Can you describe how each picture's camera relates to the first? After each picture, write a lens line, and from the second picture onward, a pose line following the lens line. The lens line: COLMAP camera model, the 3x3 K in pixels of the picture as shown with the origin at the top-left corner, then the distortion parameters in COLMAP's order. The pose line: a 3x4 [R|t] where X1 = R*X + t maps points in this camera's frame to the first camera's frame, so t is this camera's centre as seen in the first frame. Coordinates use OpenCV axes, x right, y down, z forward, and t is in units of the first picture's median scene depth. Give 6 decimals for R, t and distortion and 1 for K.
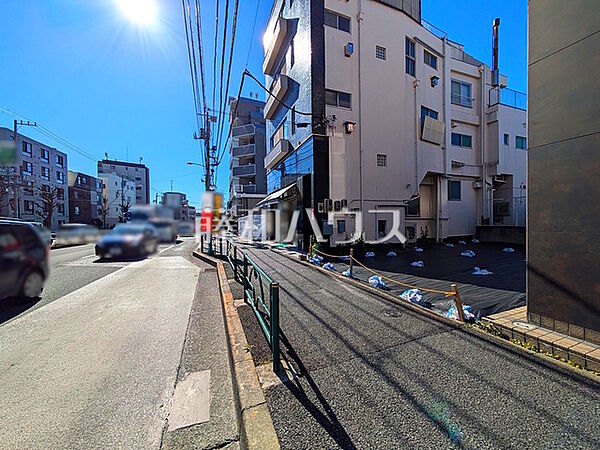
lens RADIAL K [[234.6, 0, 300.0], [0, 234.6, 225.0], [0, 0, 1]] dist [-0.008755, 0.000081]
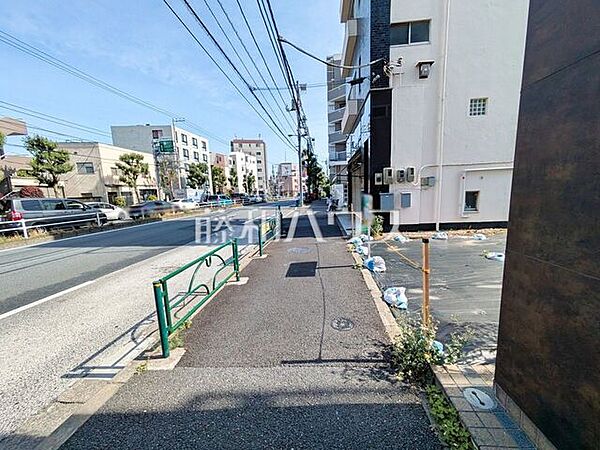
lens RADIAL K [[235.5, 0, 300.0], [0, 235.5, 225.0], [0, 0, 1]] dist [-0.001340, -0.000062]
pose [[0.897298, 0.042835, -0.439342, 0.151863], [0.020358, 0.990206, 0.138122, -0.022736], [0.440956, -0.132880, 0.887638, 0.057200]]
